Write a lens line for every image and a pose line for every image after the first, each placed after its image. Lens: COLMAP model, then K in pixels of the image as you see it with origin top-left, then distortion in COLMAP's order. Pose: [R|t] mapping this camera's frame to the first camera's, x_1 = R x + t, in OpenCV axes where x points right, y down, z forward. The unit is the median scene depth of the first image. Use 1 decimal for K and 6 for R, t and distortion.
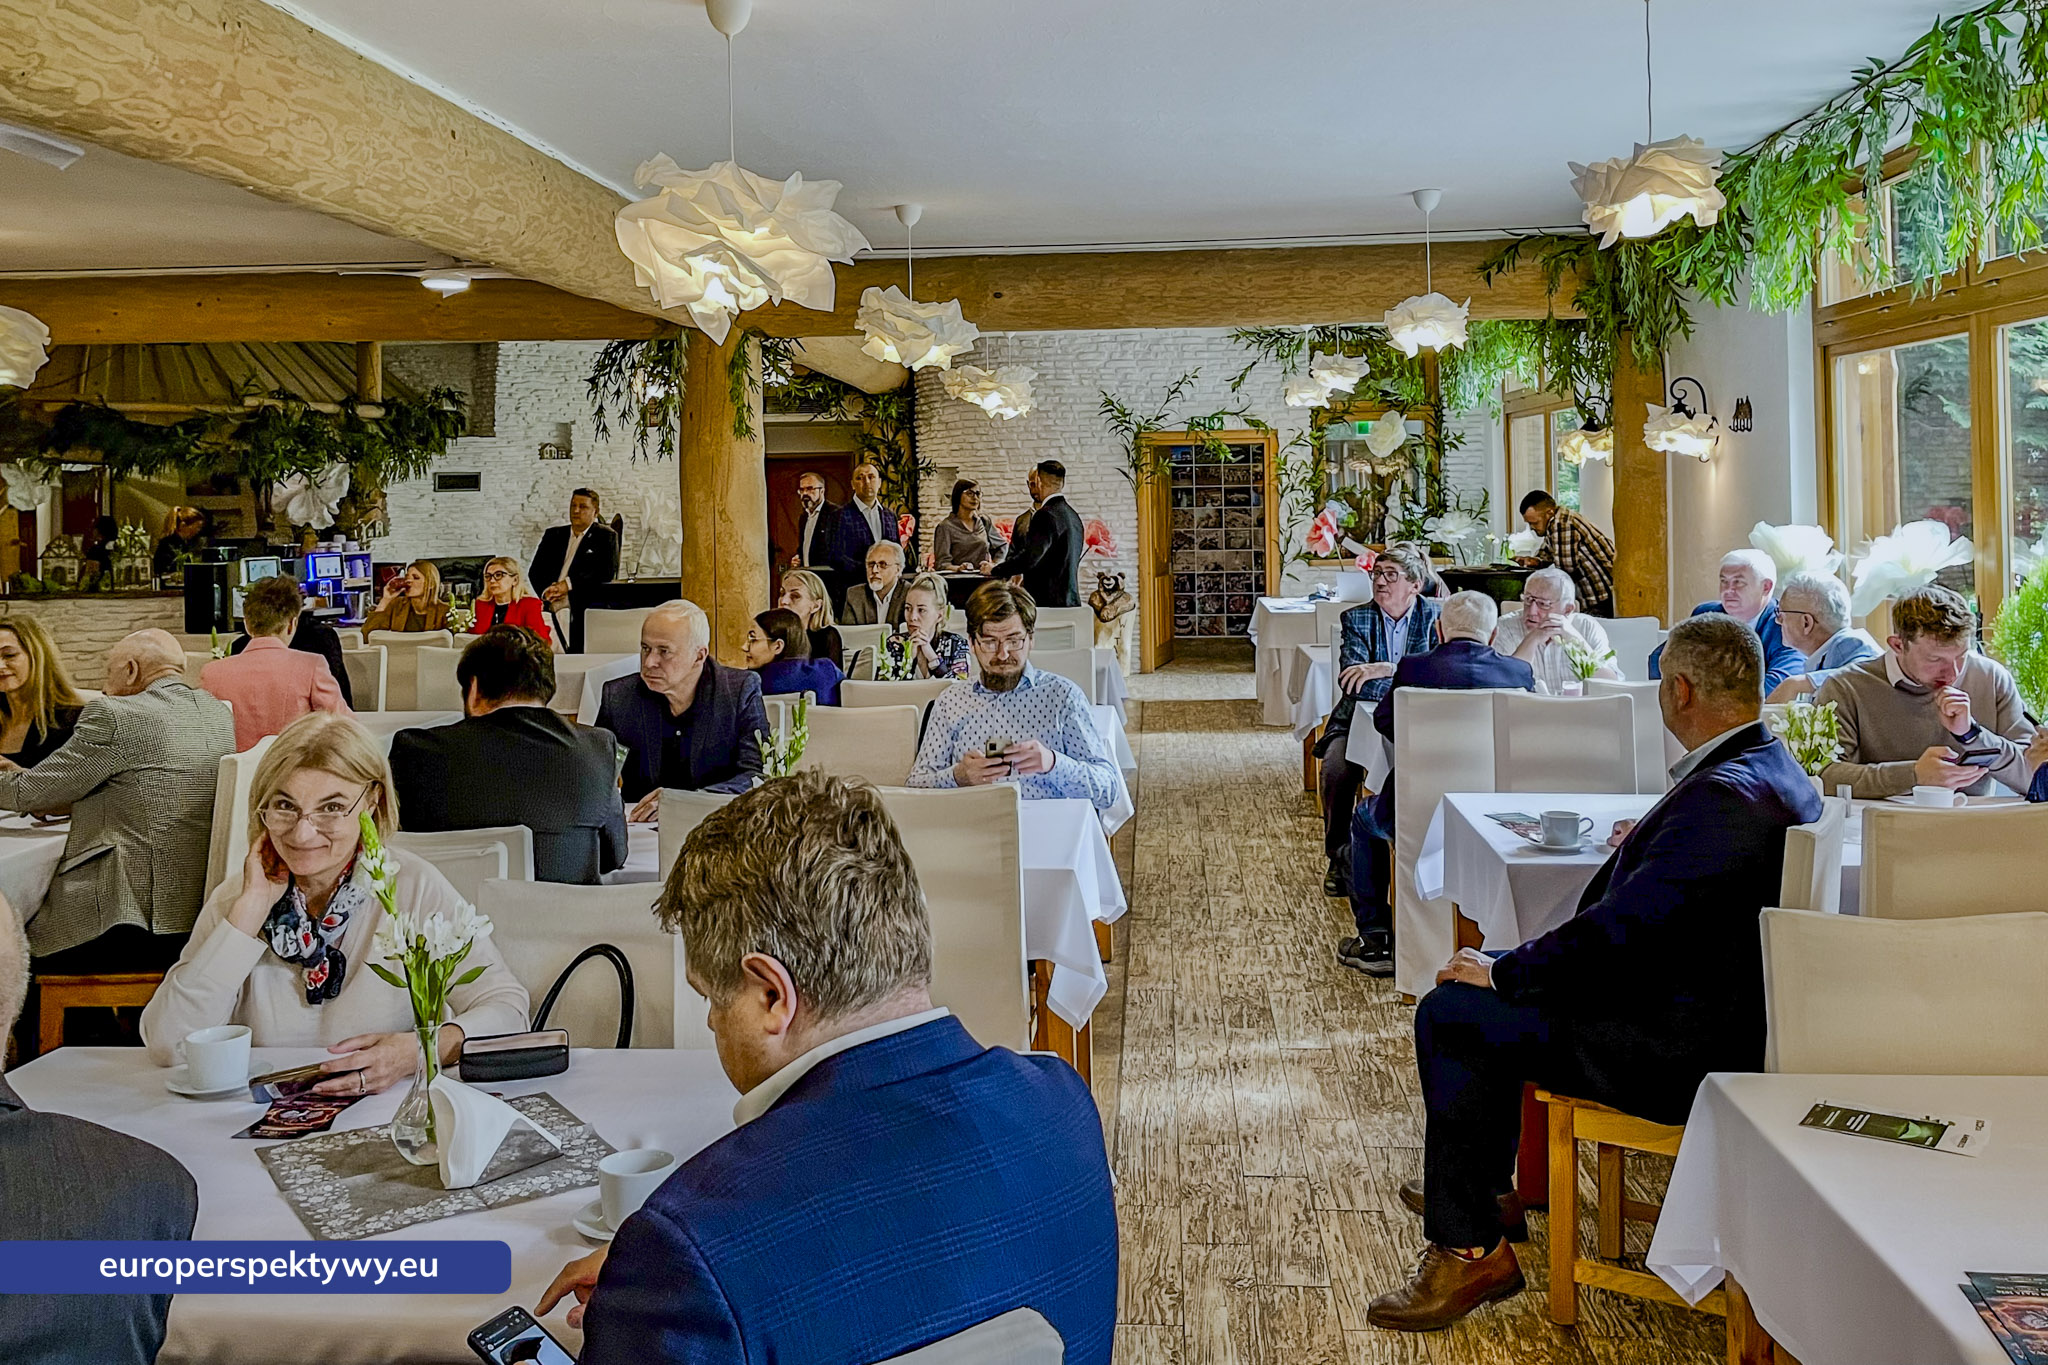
lens RADIAL K [[1950.6, 0, 1079.5], [0, 1950.6, 416.5], [0, 0, 1]] dist [0.118309, -0.191869]
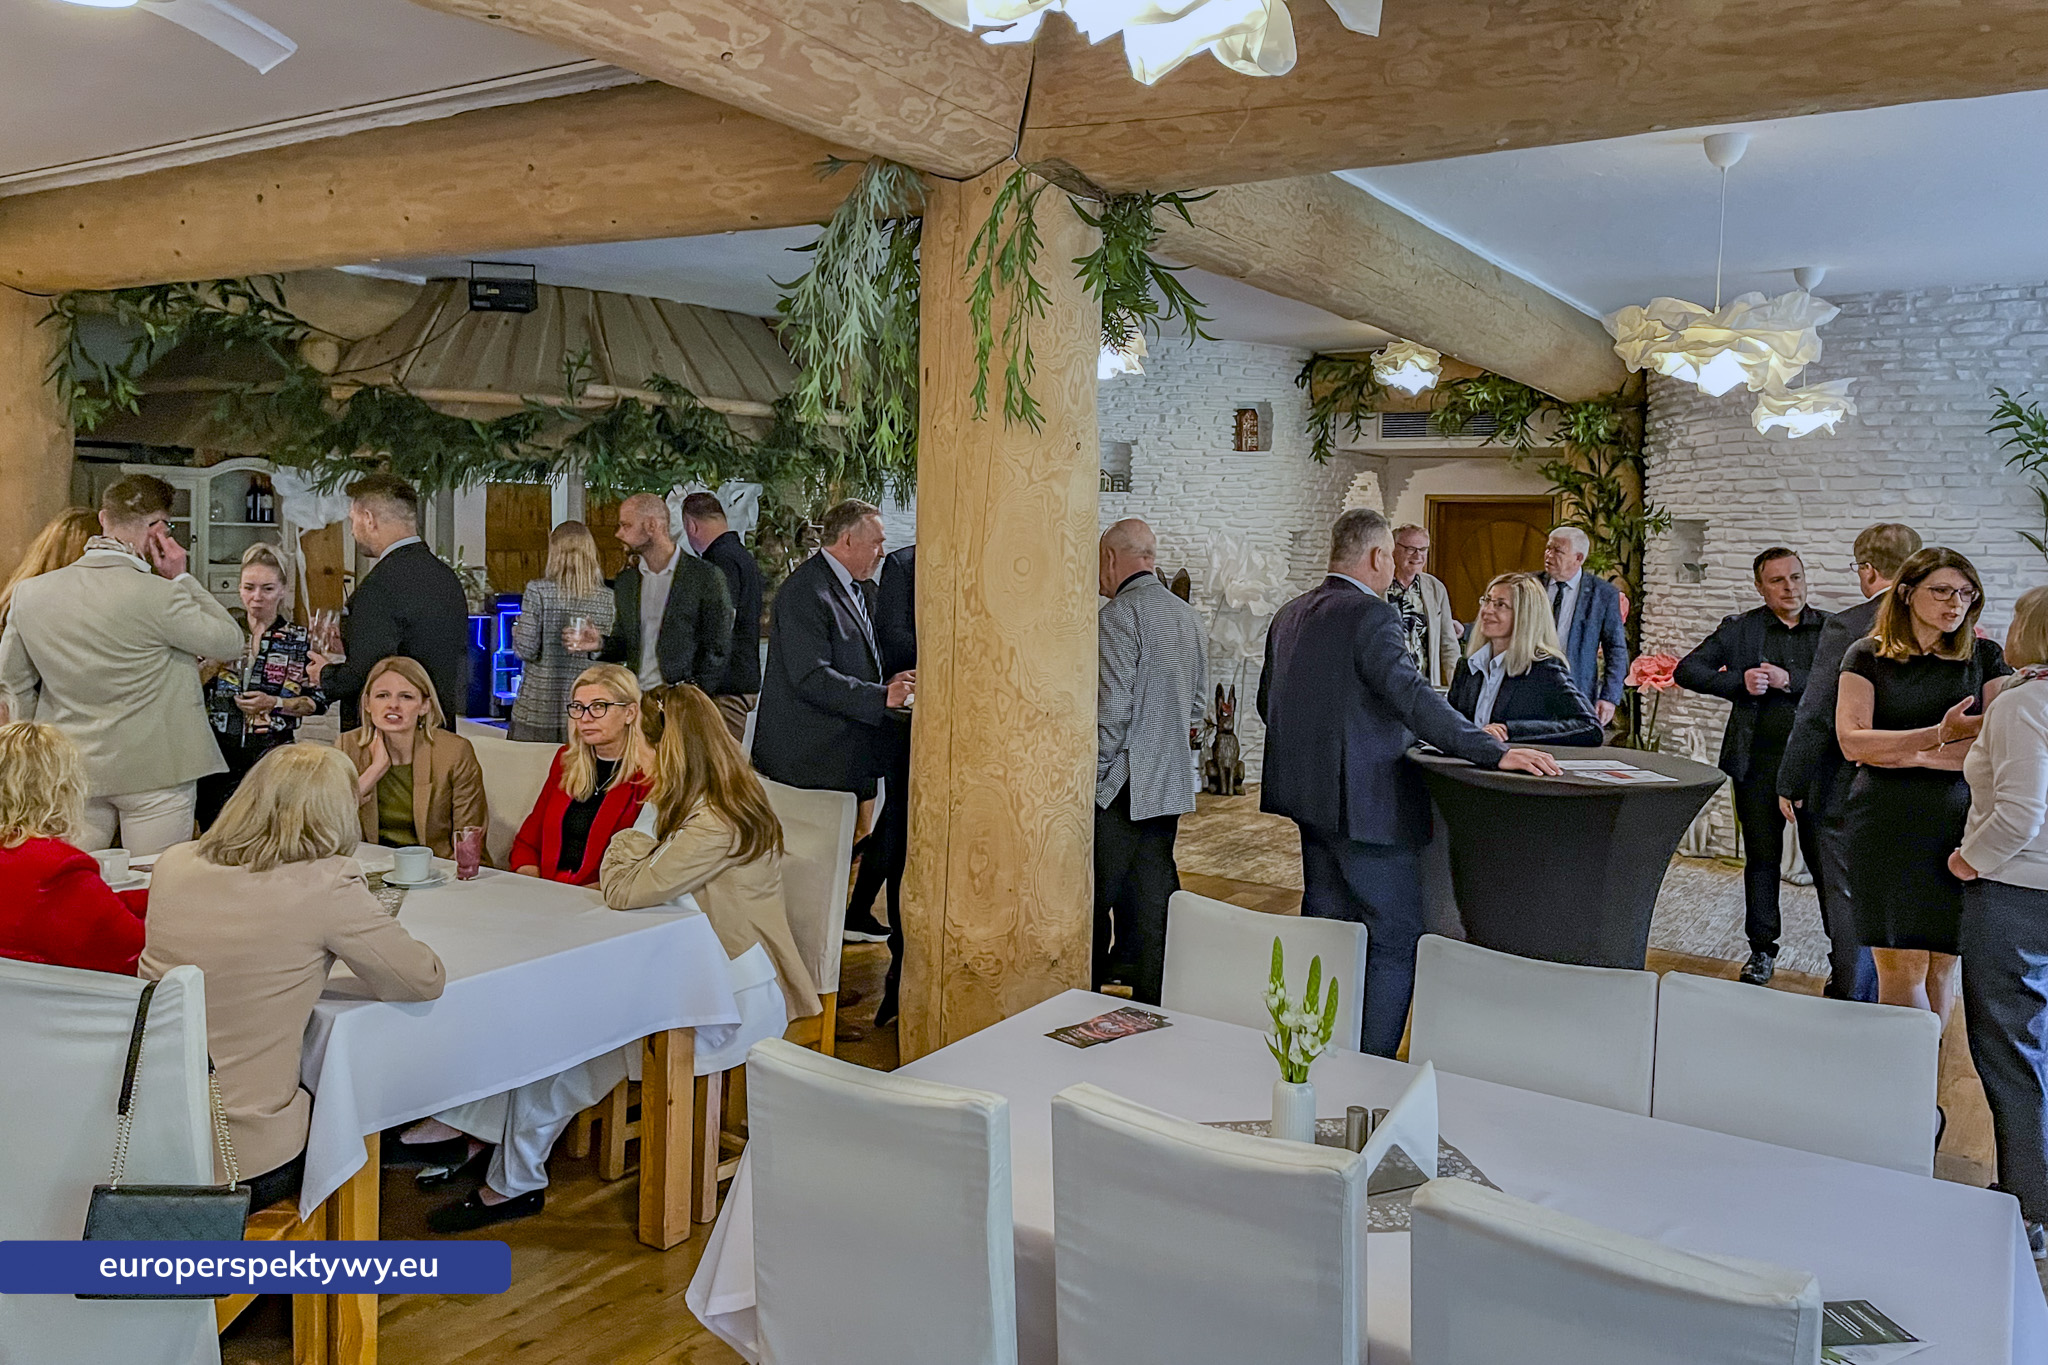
lens RADIAL K [[1528.6, 0, 1027.0], [0, 1528.6, 615.3], [0, 0, 1]] dist [0.101259, -0.143604]
pose [[0.859721, 0.064742, -0.506644, 0.002997], [-0.019445, 0.995364, 0.094197, 0.015354], [0.510394, -0.071132, 0.856994, 0.515895]]
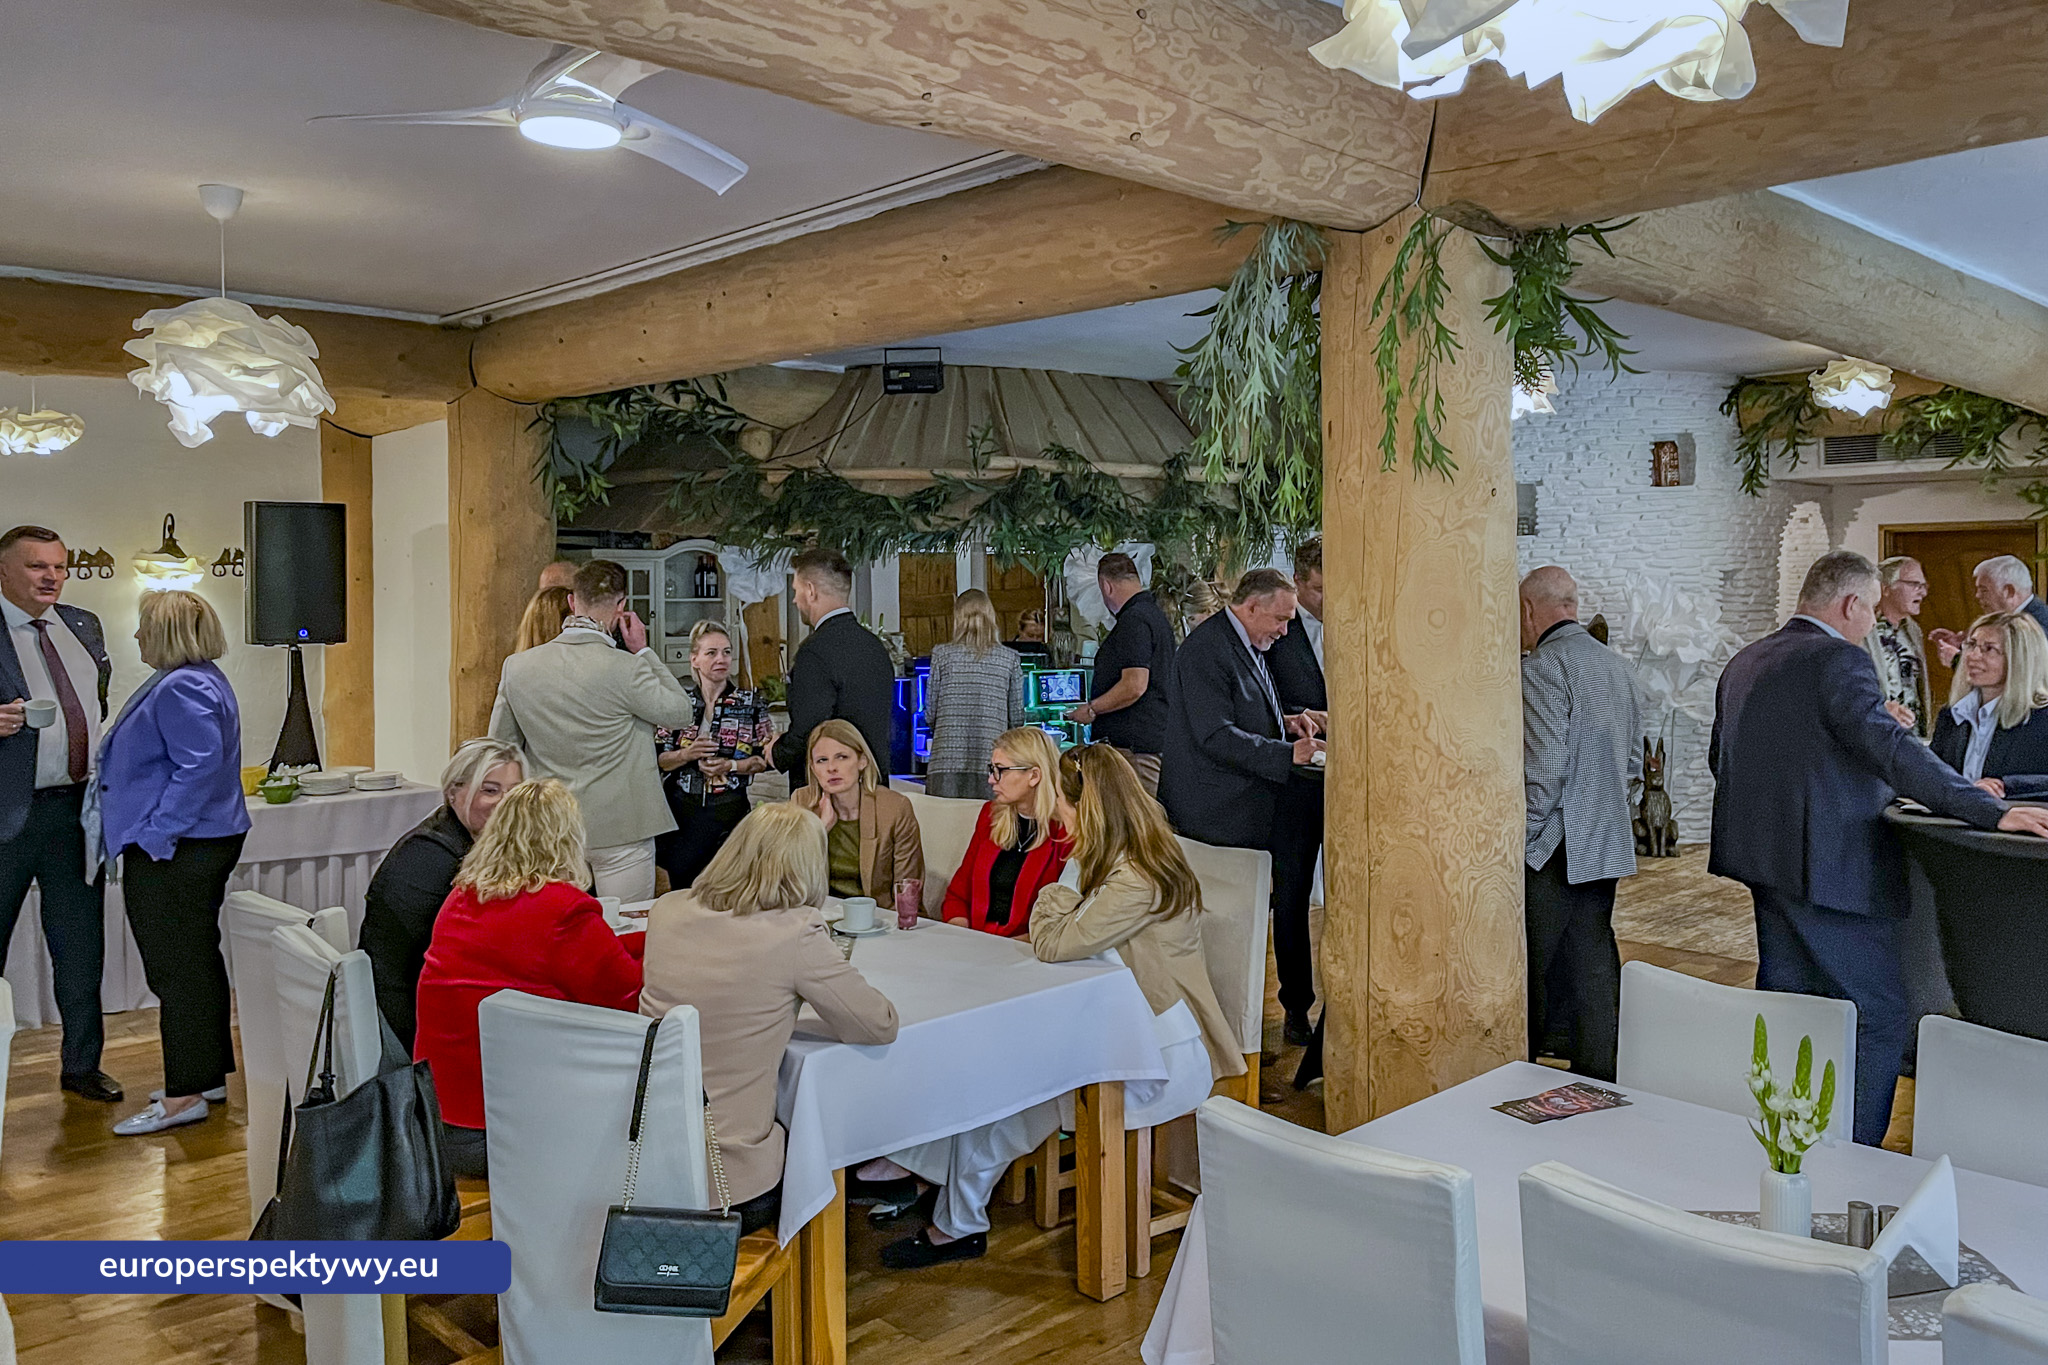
lens RADIAL K [[1540.9, 0, 1024.5], [0, 1540.9, 620.7], [0, 0, 1]] dist [0.093901, -0.119620]
pose [[0.722052, 0.027063, -0.691309, -0.004572], [0.023880, 0.997664, 0.063998, 0.013207], [0.691426, -0.062718, 0.719719, 0.503744]]
